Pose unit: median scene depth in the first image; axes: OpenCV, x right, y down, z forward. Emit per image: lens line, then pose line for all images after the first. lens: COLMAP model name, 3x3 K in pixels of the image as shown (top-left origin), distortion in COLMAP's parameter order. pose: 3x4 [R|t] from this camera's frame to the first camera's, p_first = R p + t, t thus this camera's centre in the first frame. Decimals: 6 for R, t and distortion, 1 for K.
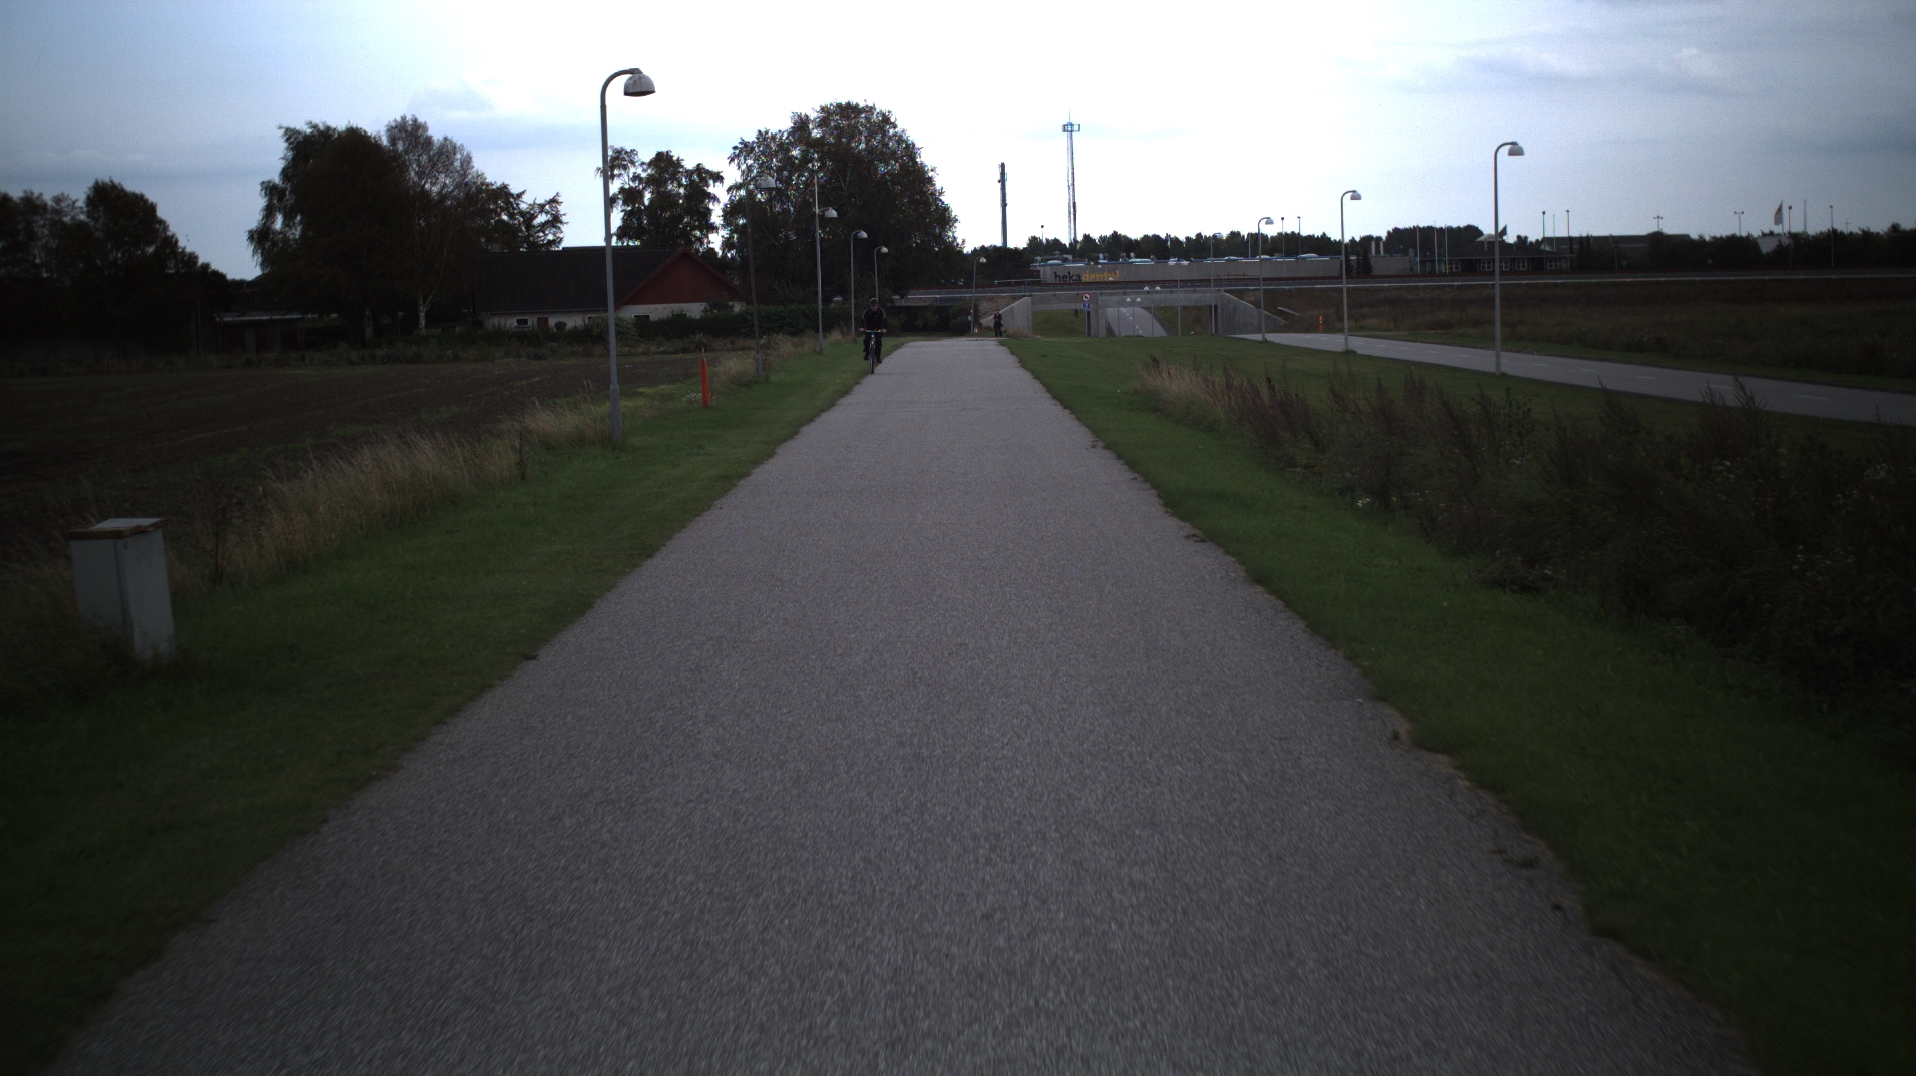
lens RADIAL K [[3231.5, 0, 958.0], [0, 3231.5, 538.0], [0, 0, 1]] dist [-0.265541, 0.225341]
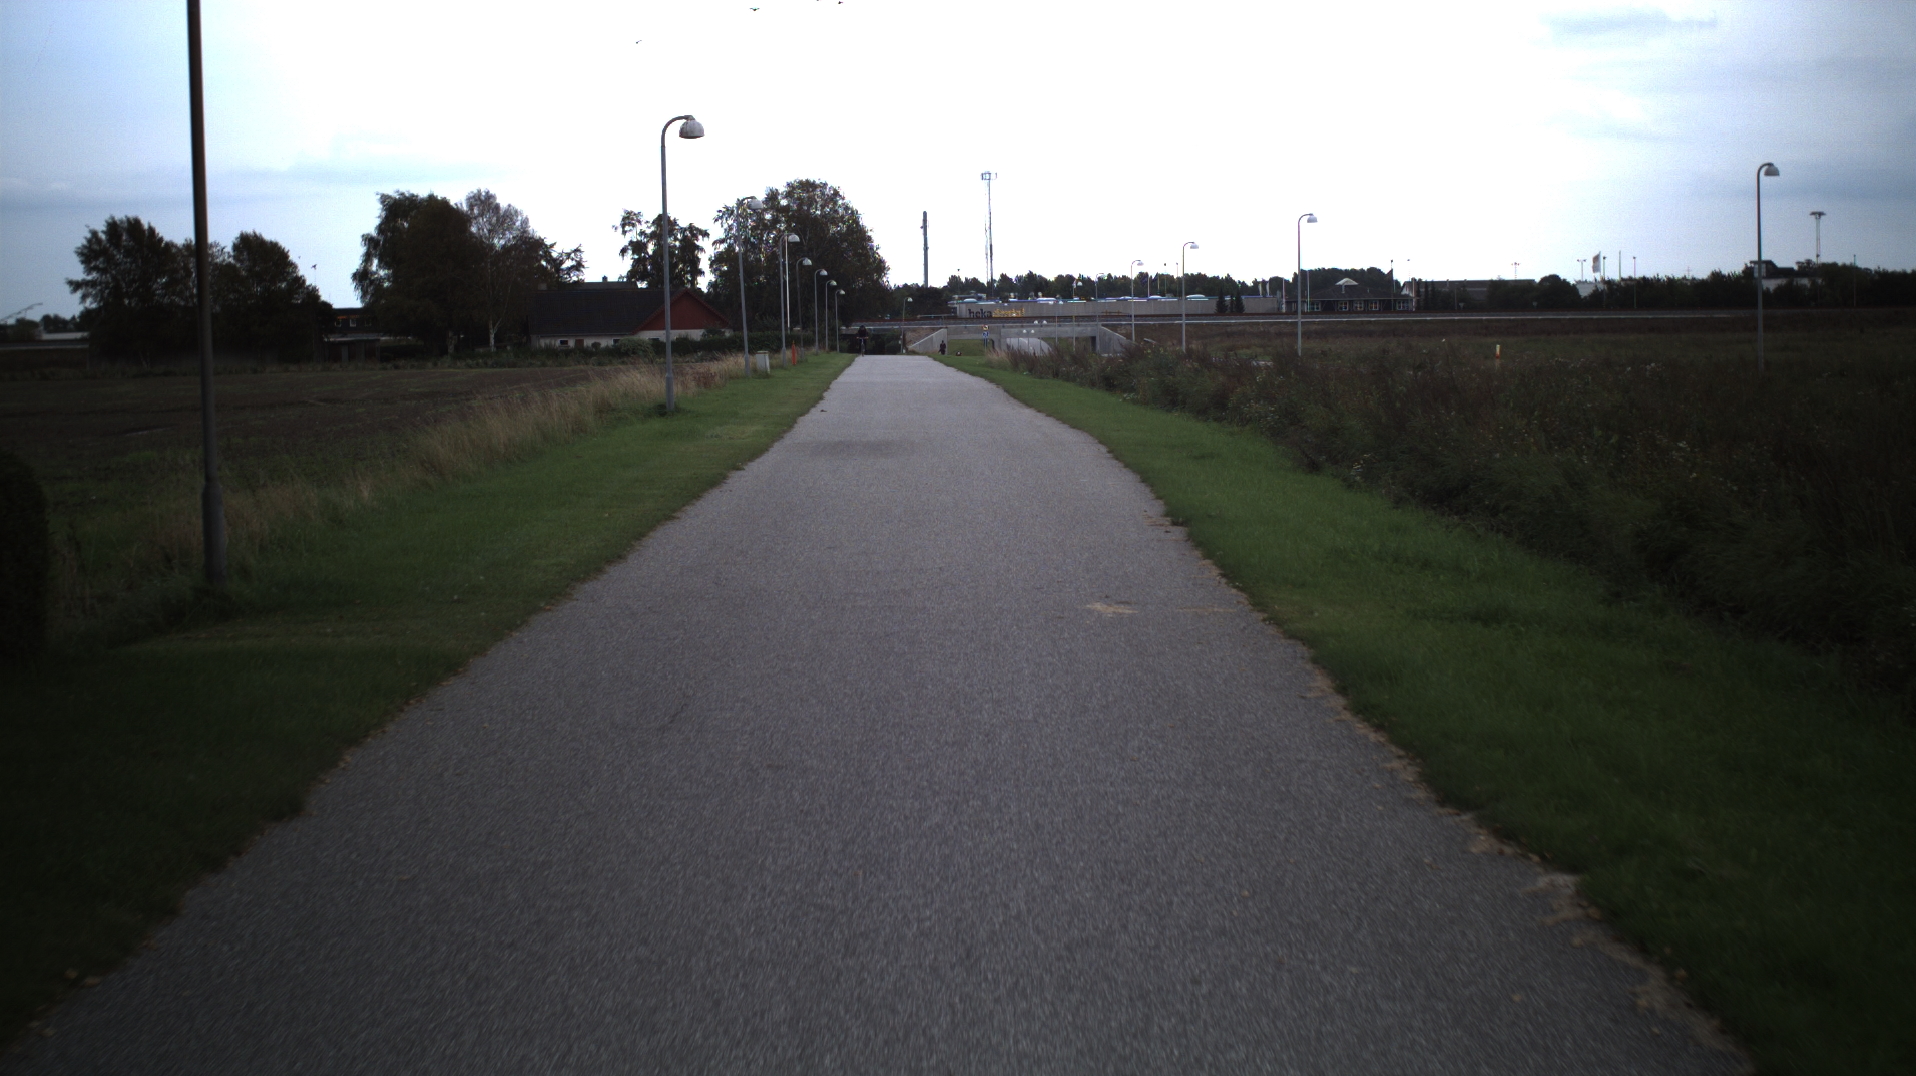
lens RADIAL K [[3231.5, 0, 958.0], [0, 3231.5, 538.0], [0, 0, 1]] dist [-0.265541, 0.225341]
pose [[0.999664, 0.007353, 0.024867, -0.004117], [-0.007069, 0.999909, -0.011467, 0.024923], [-0.024950, 0.011287, 0.999625, -0.300362]]
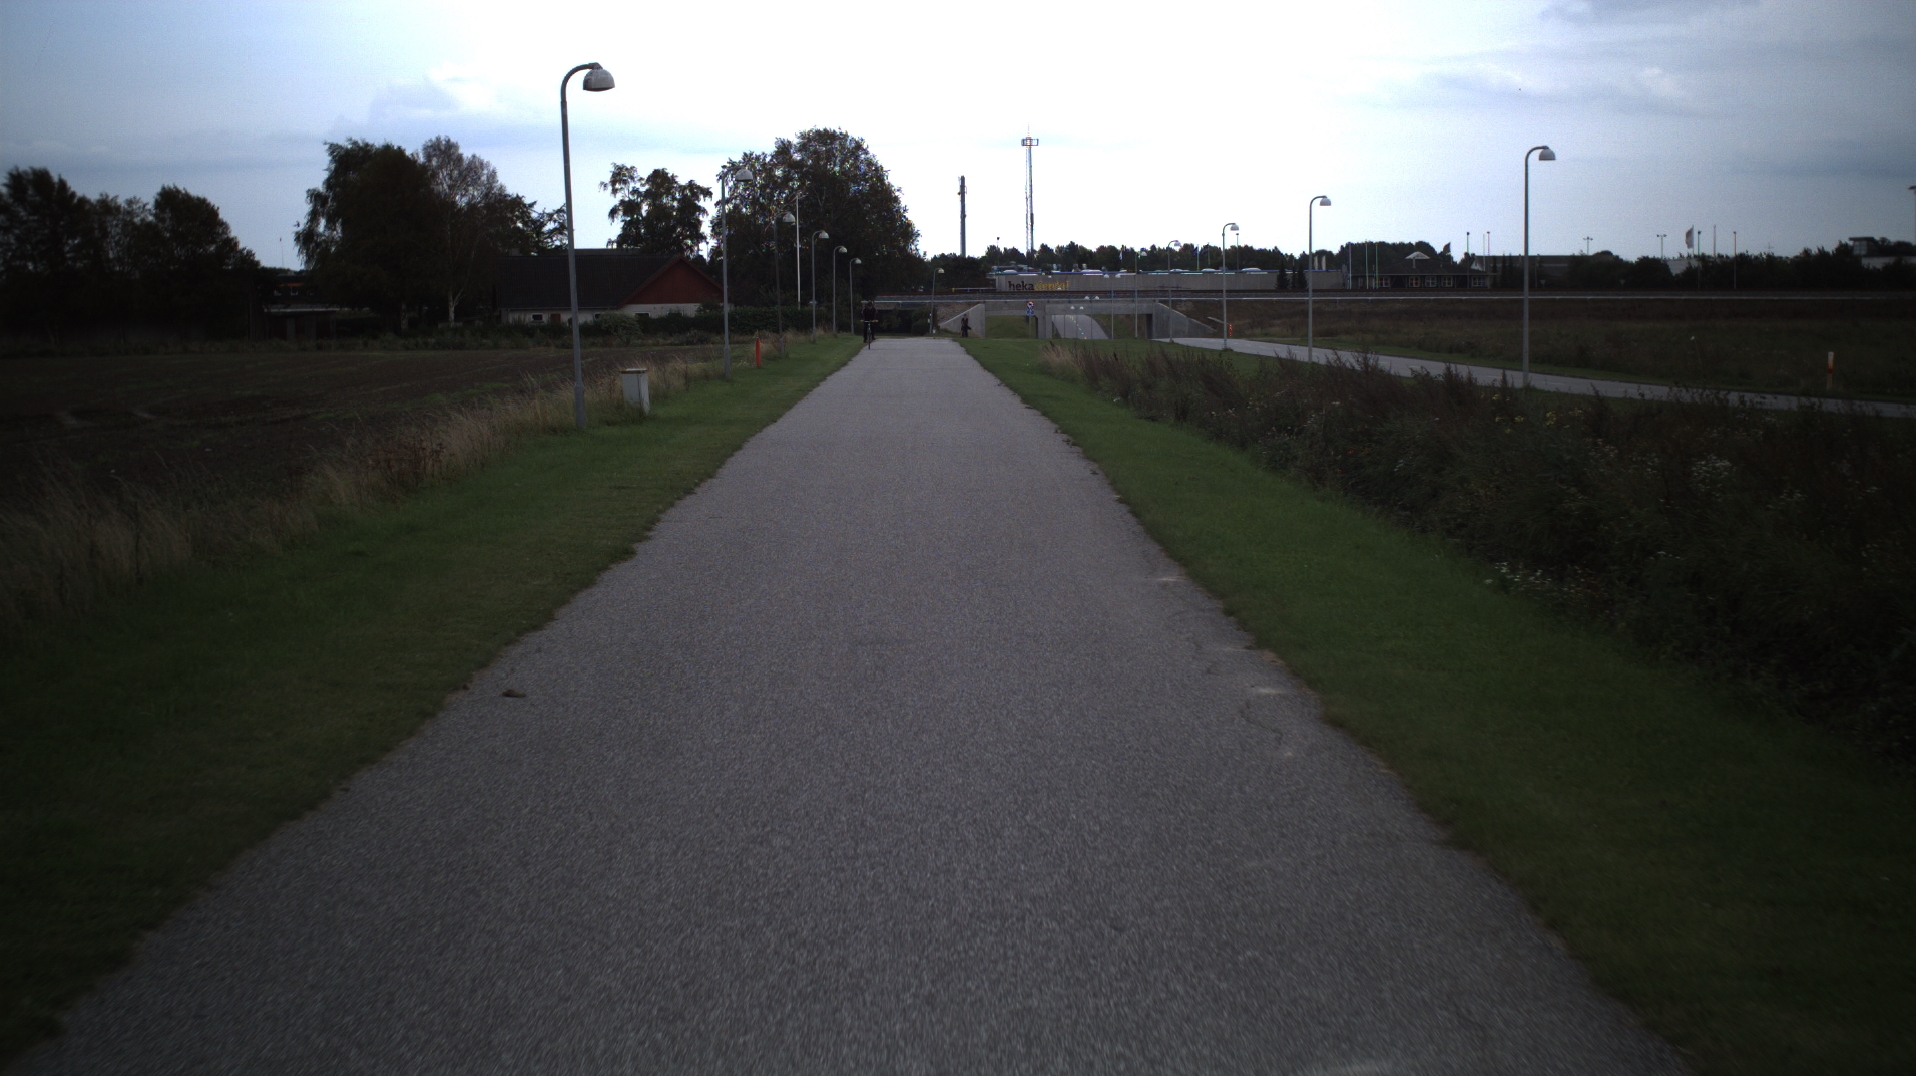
lens RADIAL K [[3231.5, 0, 958.0], [0, 3231.5, 538.0], [0, 0, 1]] dist [-0.265541, 0.225341]
pose [[0.999764, 0.016769, 0.013810, -0.000454], [-0.016740, 0.999857, -0.002243, 0.010021], [-0.013846, 0.002011, 0.999902, -0.128993]]
